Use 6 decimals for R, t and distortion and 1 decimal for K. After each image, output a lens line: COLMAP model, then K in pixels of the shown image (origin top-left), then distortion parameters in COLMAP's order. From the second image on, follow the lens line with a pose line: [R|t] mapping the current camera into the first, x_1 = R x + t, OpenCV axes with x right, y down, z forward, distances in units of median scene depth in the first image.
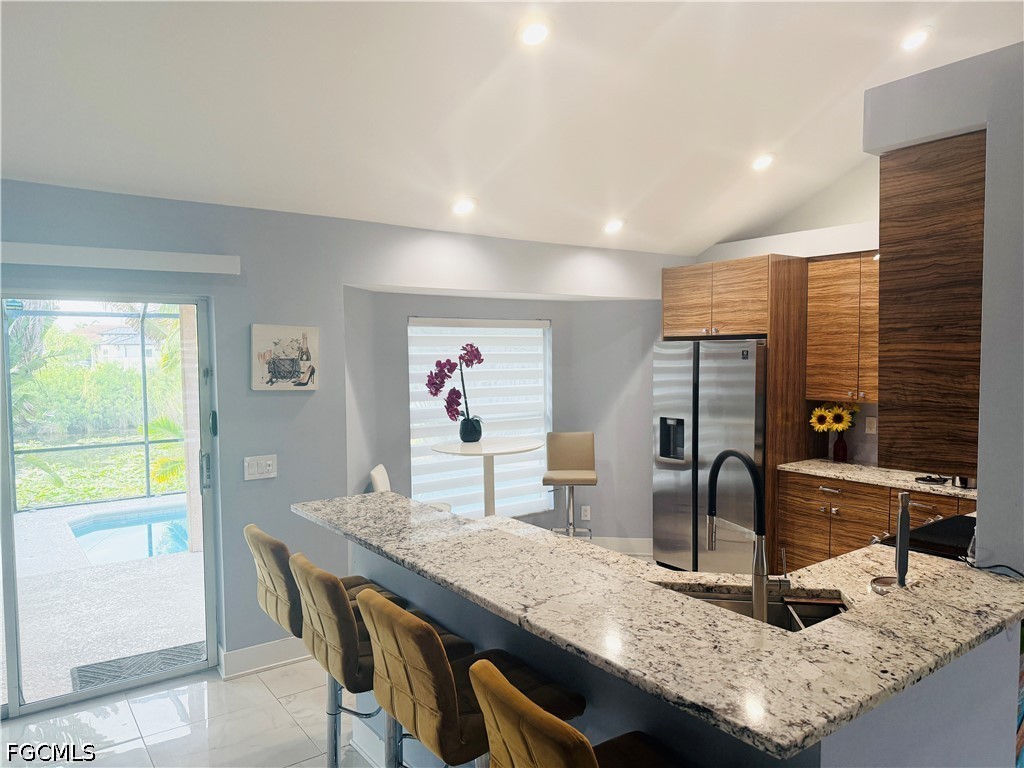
lens RADIAL K [[712.9, 0, 514.4], [0, 712.9, 387.7], [0, 0, 1]] dist [0.122937, -0.177621]
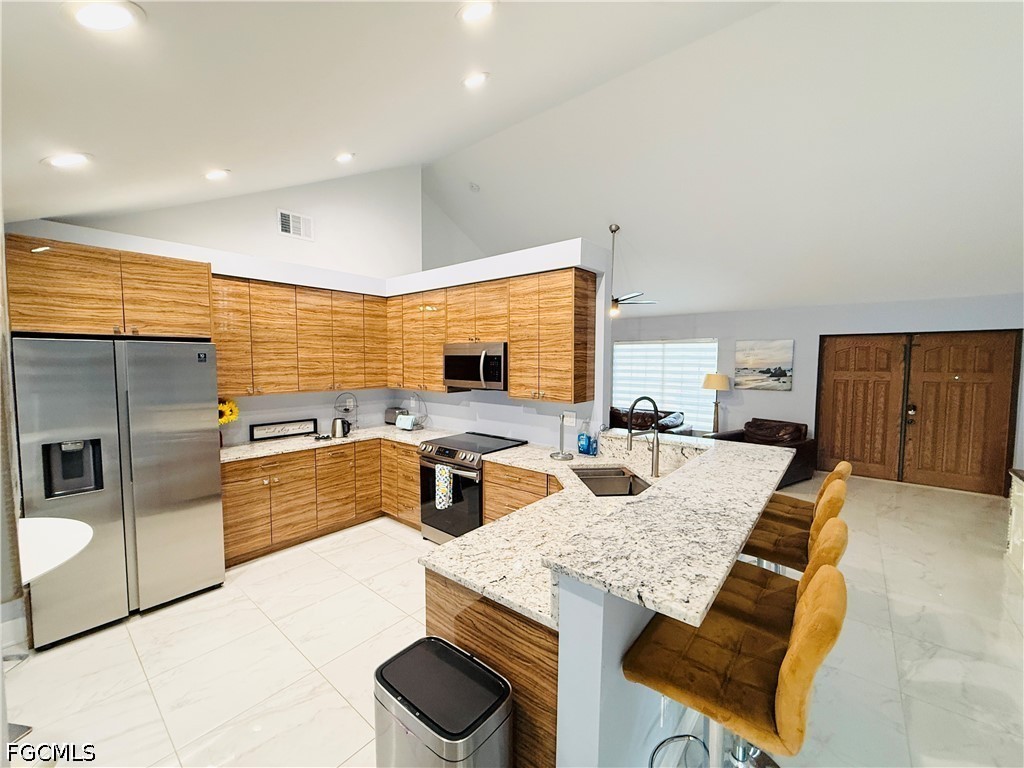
lens RADIAL K [[410.4, 0, 511.8], [0, 410.4, 386.4], [0, 0, 1]] dist [0.002790, 0.000684]
pose [[-0.238114, -0.056315, 0.969603, -0.343165], [0.053416, 0.996047, 0.070968, -0.023916], [-0.969767, 0.068691, -0.234165, 0.723977]]
